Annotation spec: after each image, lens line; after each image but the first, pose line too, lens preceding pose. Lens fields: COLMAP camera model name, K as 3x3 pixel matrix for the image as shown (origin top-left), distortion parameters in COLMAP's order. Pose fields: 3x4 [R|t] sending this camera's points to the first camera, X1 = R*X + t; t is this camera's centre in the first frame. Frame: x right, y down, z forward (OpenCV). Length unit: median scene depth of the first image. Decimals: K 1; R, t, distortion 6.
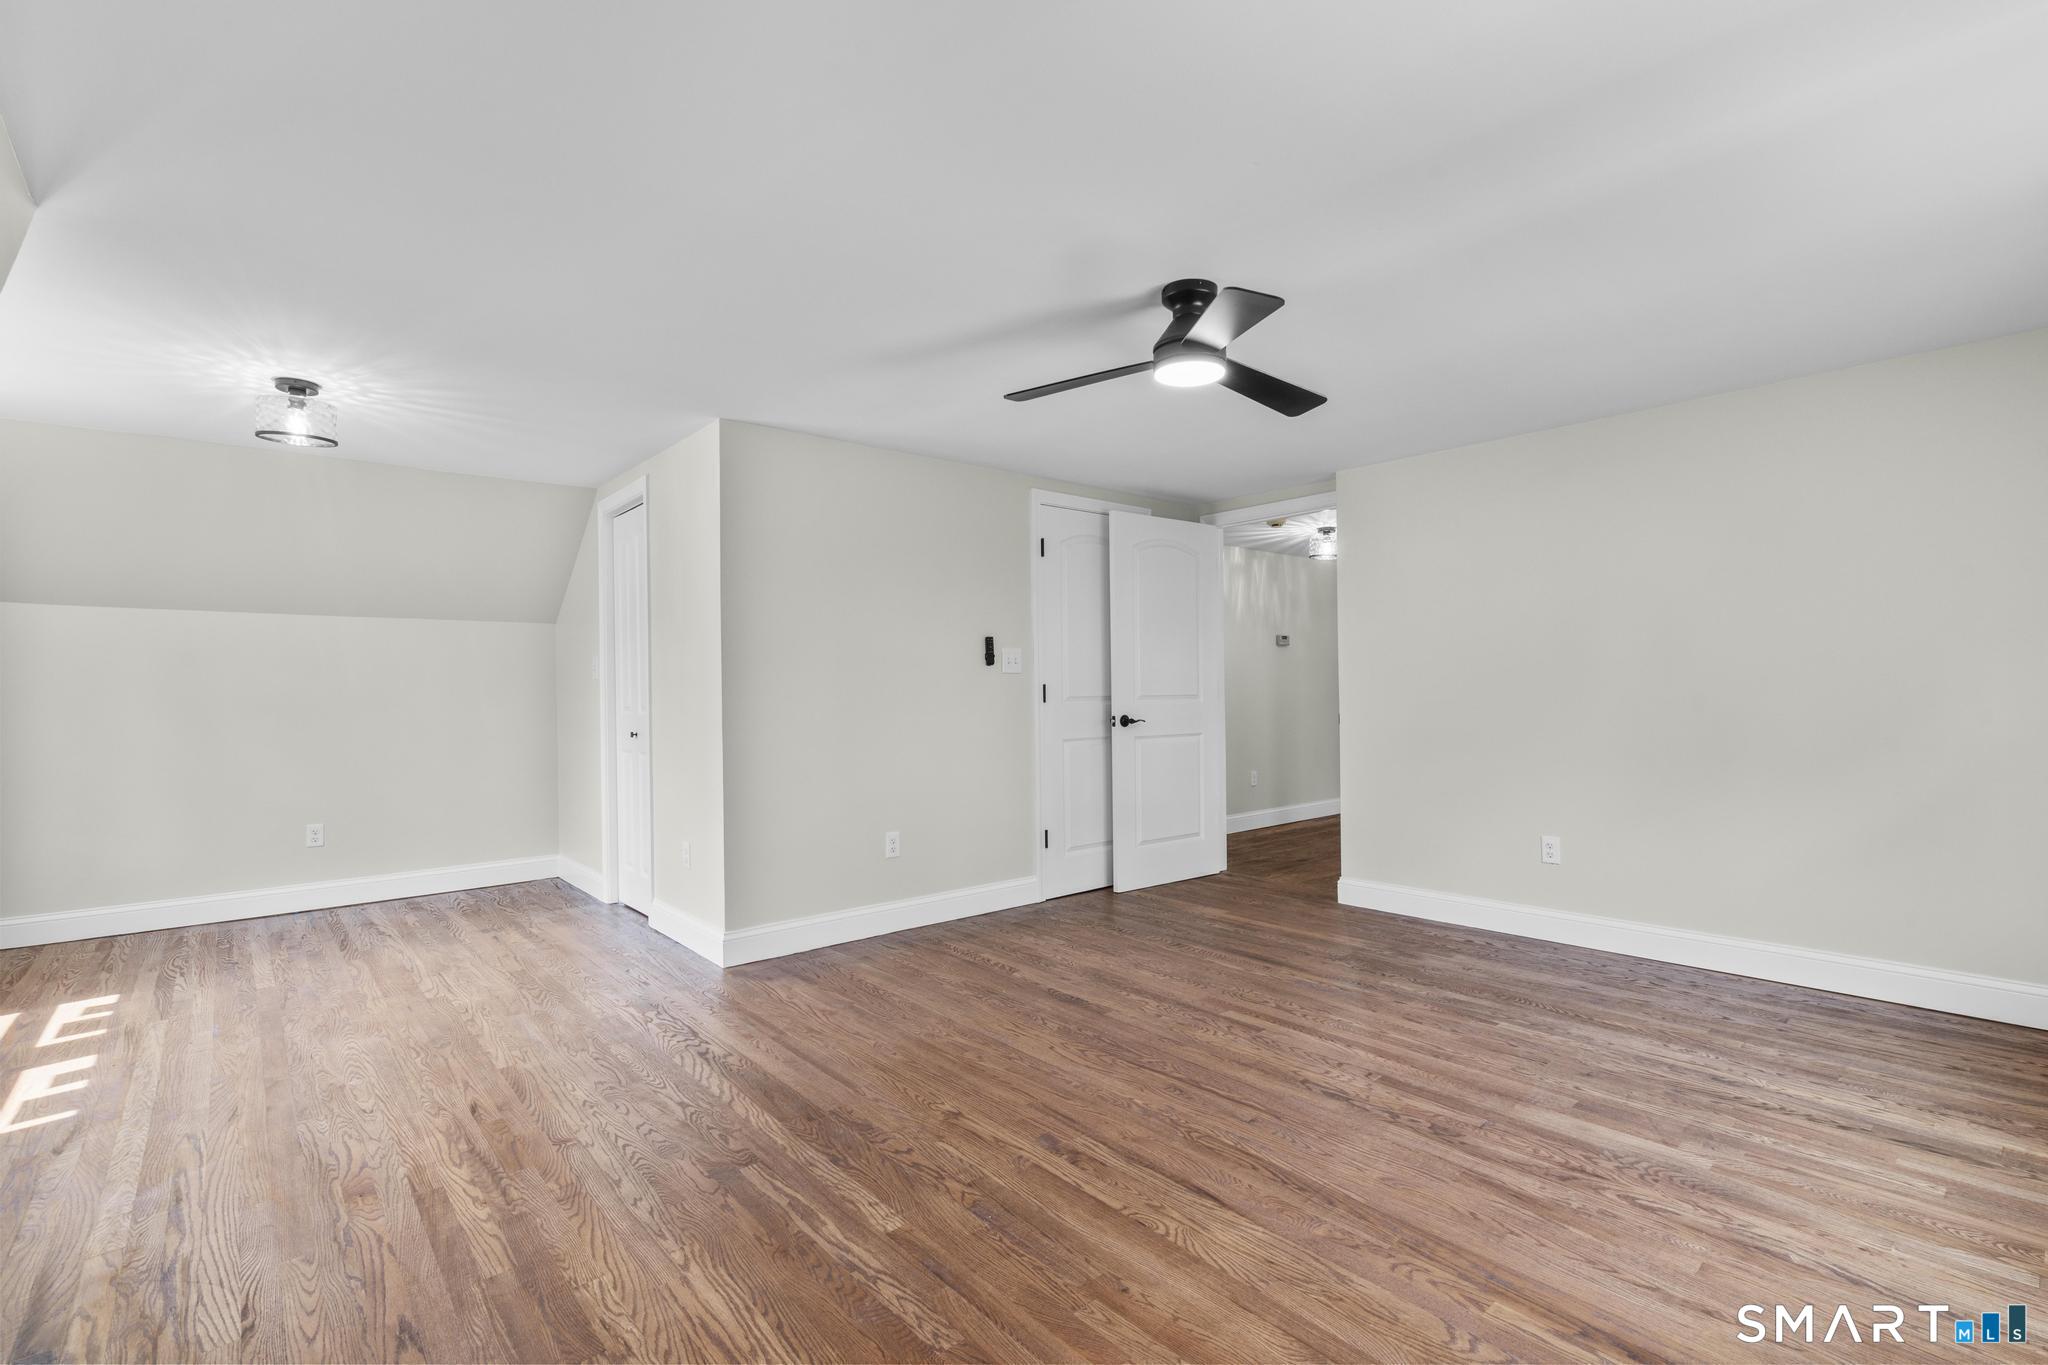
lens RADIAL K [[926.0, 0, 1029.1], [0, 926.0, 687.1], [0, 0, 1]] dist [-0.003577, 0.003975]
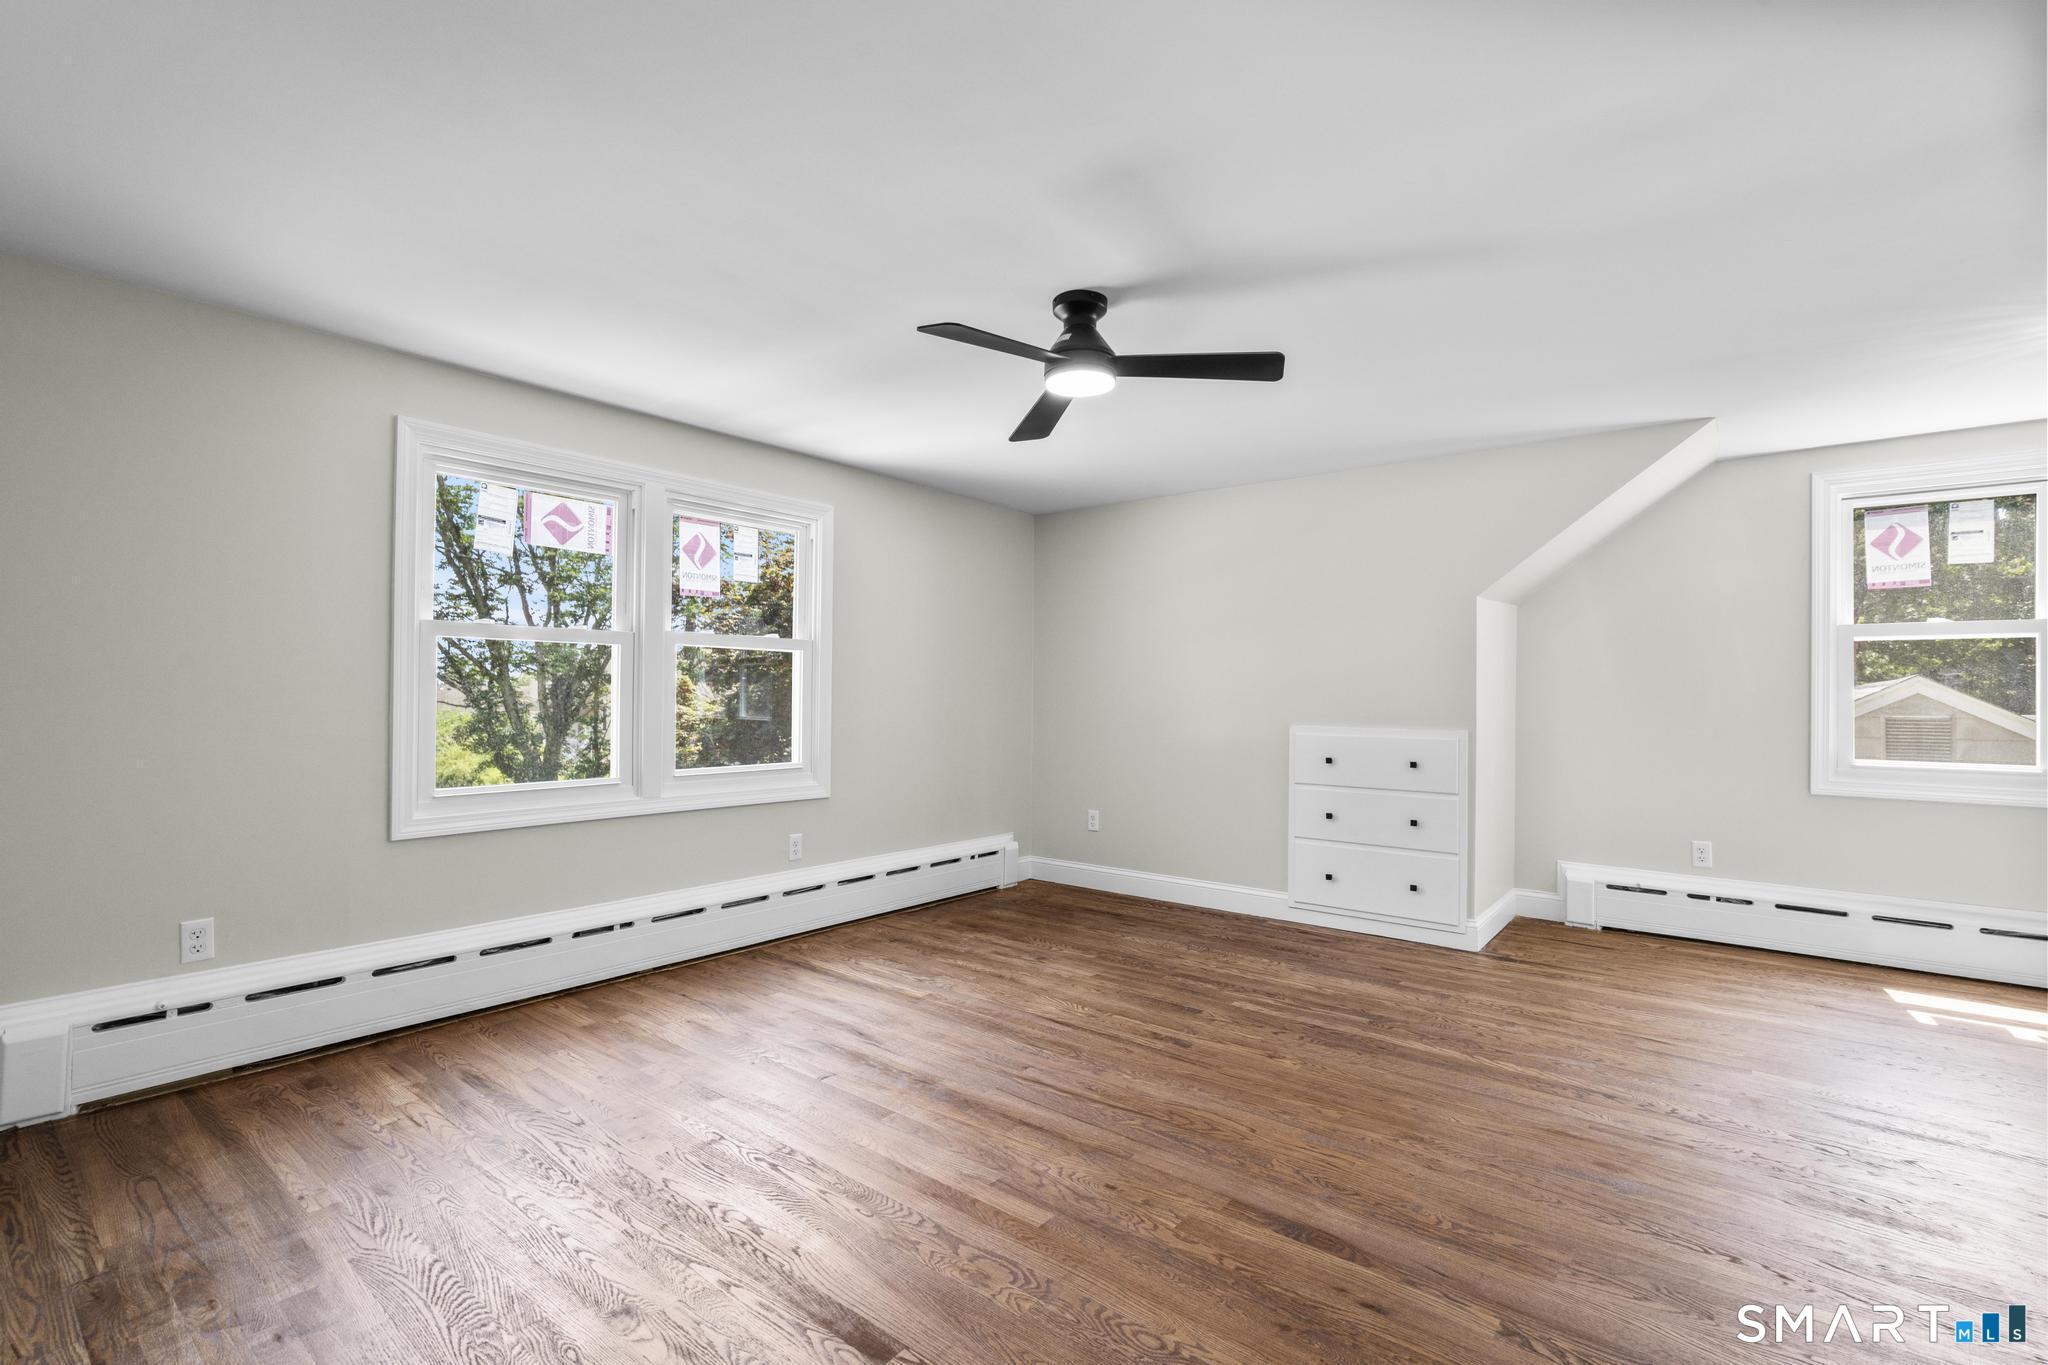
lens RADIAL K [[926.0, 0, 1015.2], [0, 926.0, 685.7], [0, 0, 1]] dist [-0.003577, 0.003975]
pose [[-0.986484, 0.000044, -0.163856, 0.482596], [0.002053, 0.999925, -0.012090, 0.002776], [0.163843, -0.012263, -0.986410, 2.332054]]
